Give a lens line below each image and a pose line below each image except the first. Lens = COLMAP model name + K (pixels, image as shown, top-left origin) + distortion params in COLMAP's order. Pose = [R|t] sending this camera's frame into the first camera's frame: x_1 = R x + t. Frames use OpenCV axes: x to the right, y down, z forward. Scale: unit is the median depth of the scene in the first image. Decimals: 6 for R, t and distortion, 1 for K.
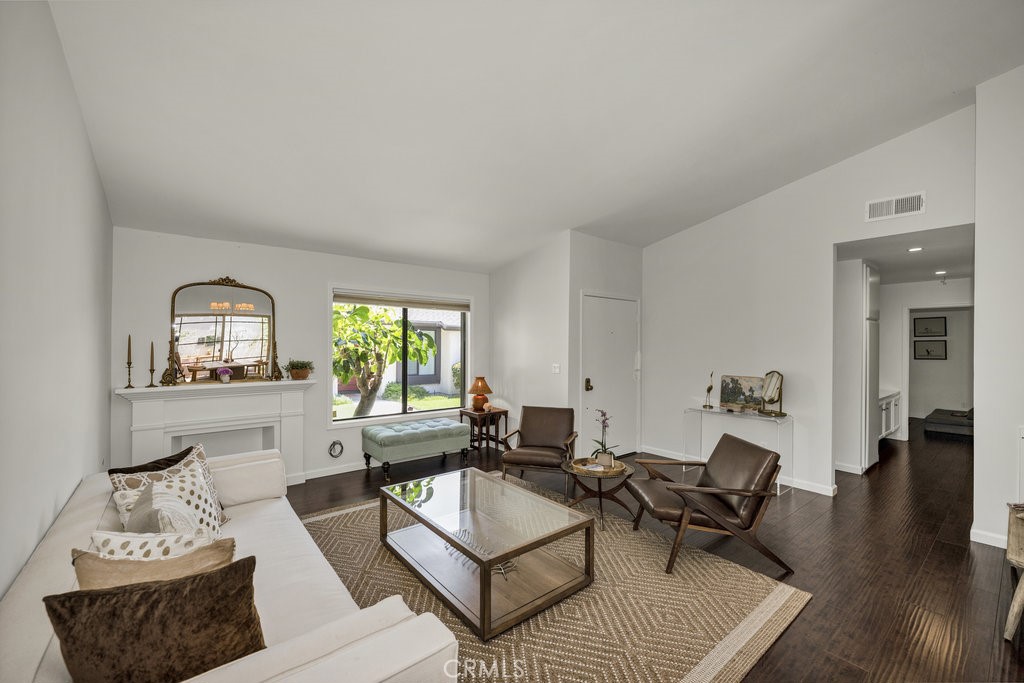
lens RADIAL K [[414.6, 0, 508.2], [0, 414.6, 345.4], [0, 0, 1]] dist [0.000805, 0.000245]
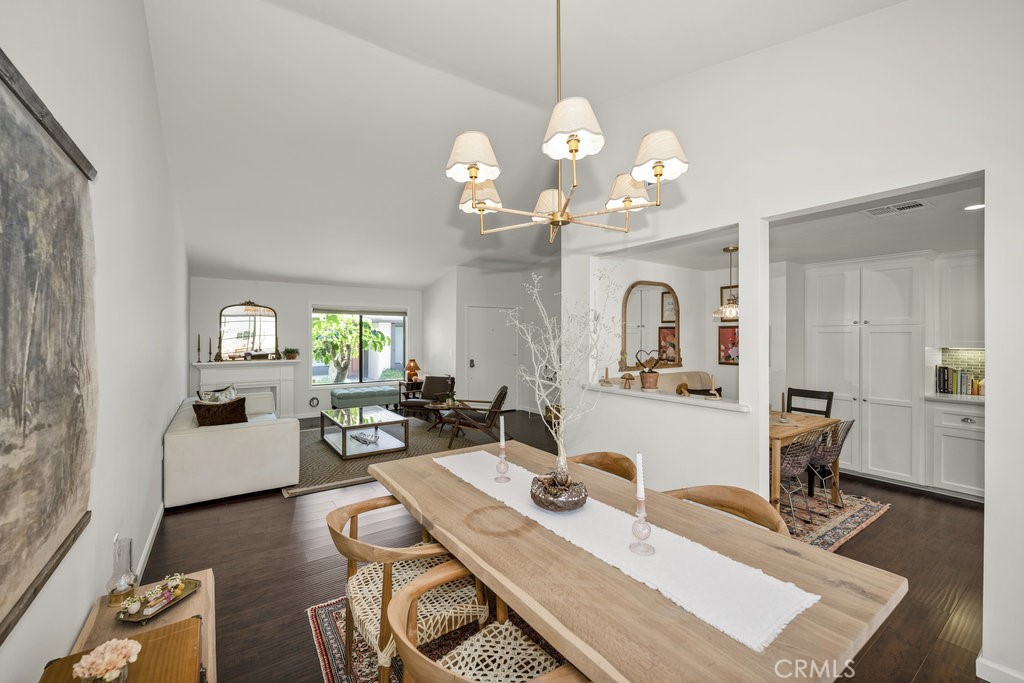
lens RADIAL K [[423.7, 0, 517.4], [0, 423.7, 334.7], [0, 0, 1]] dist [0.001789, 0.000059]
pose [[0.998212, -0.003736, -0.059650, 0.455057], [0.003365, 0.999974, -0.006317, -0.004330], [0.059673, 0.006105, 0.998199, -0.588984]]
